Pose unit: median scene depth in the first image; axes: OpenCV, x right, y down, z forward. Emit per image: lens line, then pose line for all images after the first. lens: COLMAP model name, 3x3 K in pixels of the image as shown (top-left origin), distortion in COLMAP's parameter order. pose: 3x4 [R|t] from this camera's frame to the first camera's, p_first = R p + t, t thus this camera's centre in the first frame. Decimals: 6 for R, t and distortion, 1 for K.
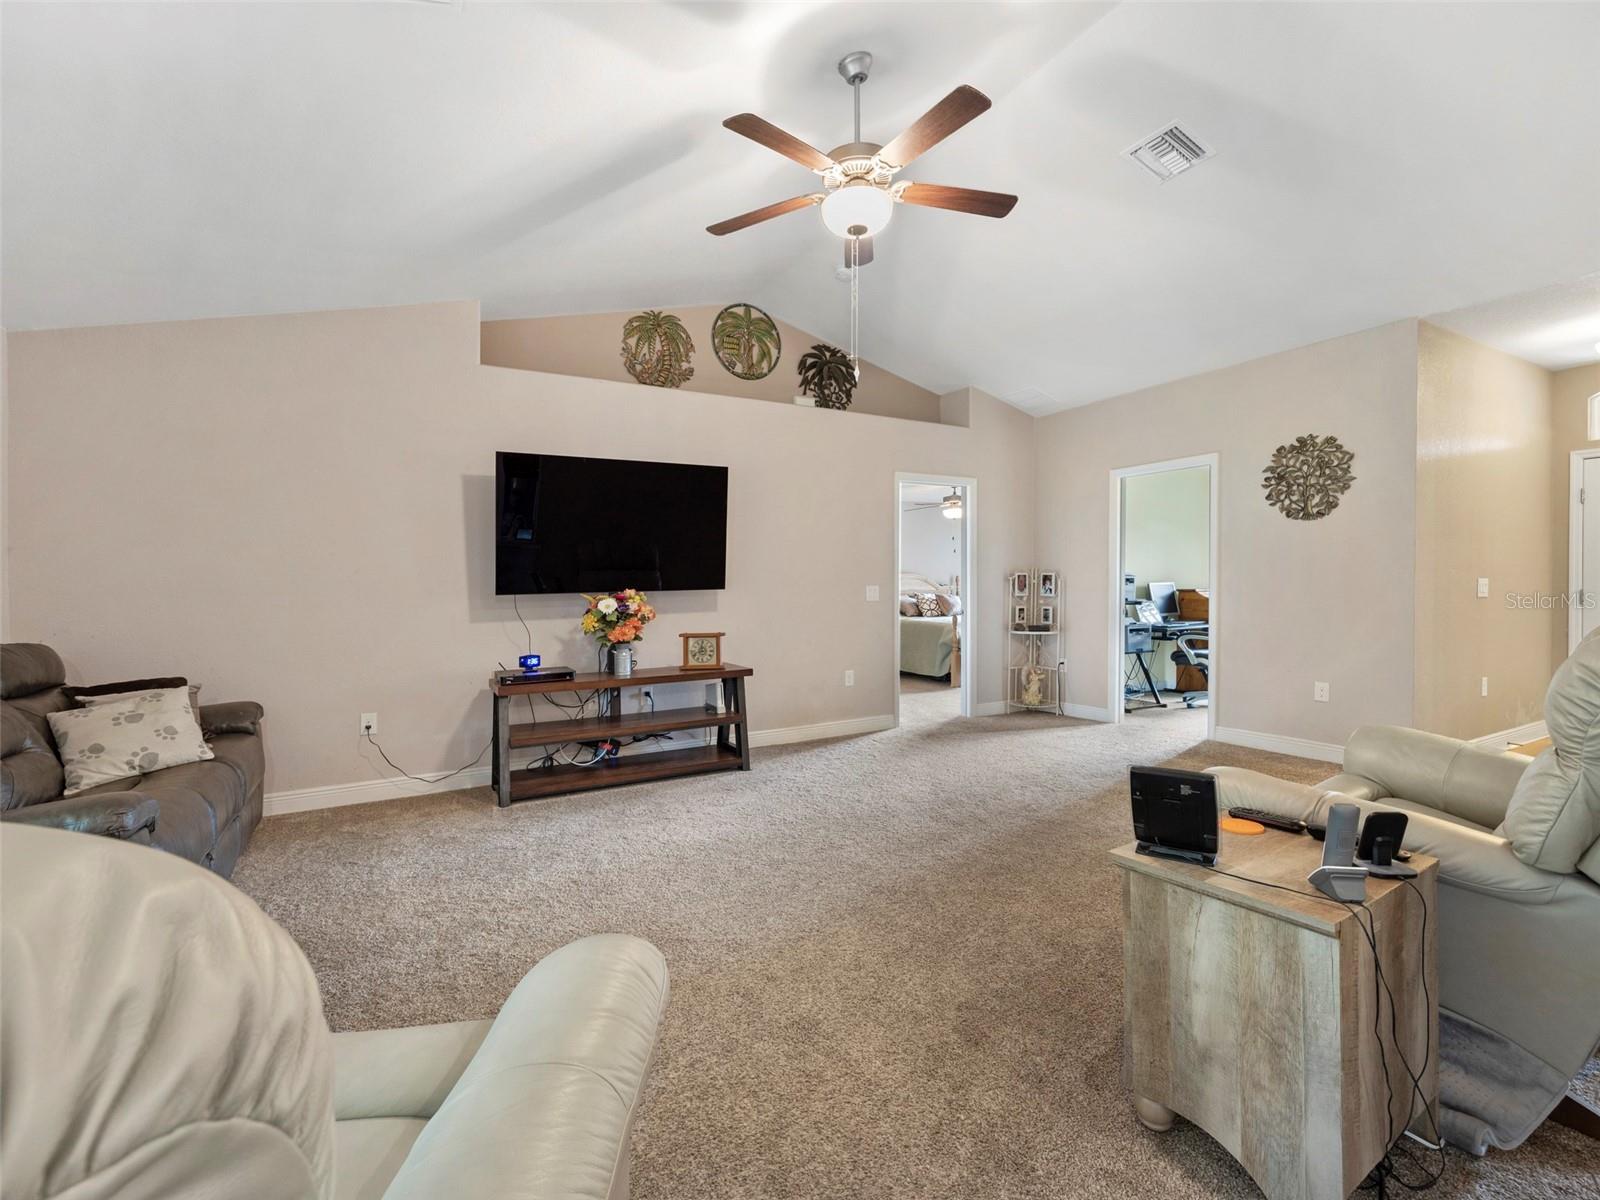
lens RADIAL K [[727.6, 0, 792.0], [0, 727.6, 598.0], [0, 0, 1]] dist [-0.004279, 0.001019]
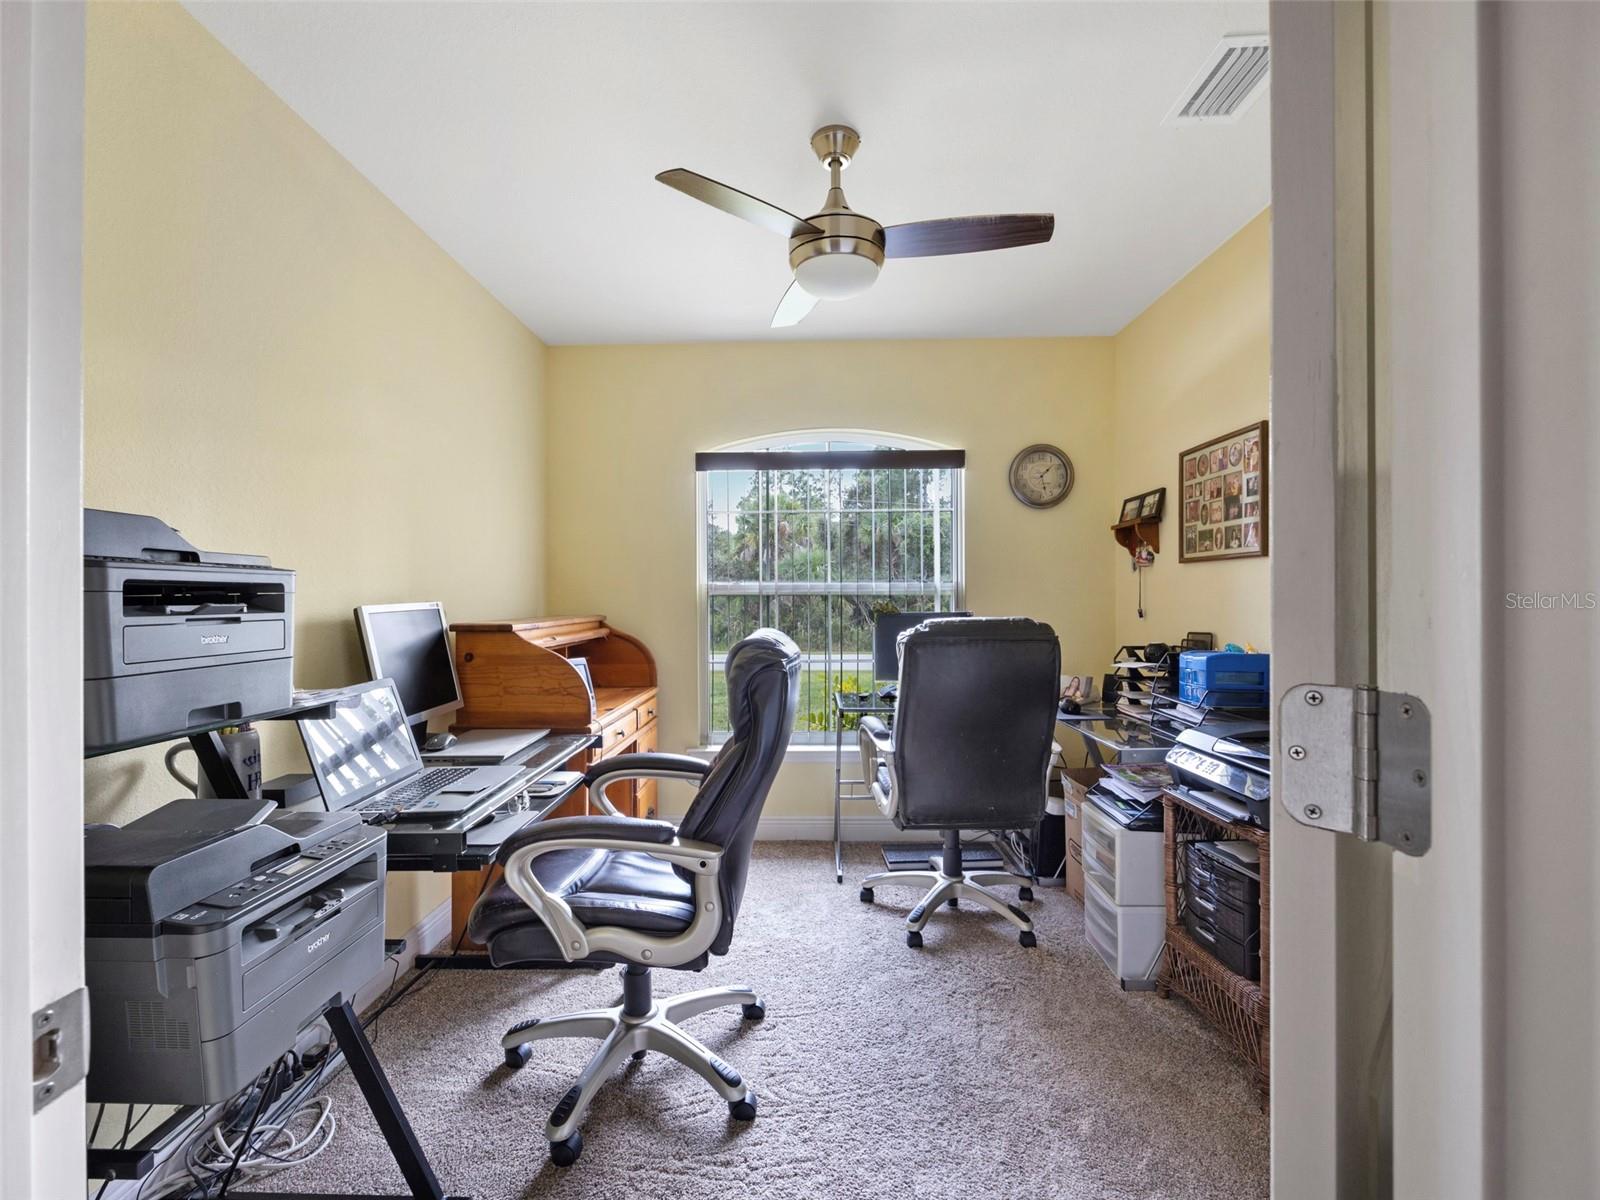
lens RADIAL K [[727.6, 0, 793.8], [0, 727.6, 599.4], [0, 0, 1]] dist [-0.004279, 0.001019]
pose [[0.523994, -0.003623, 0.851714, 0.355518], [0.025107, 0.999622, -0.011194, -0.016501], [-0.851352, 0.027250, 0.523887, 0.739562]]
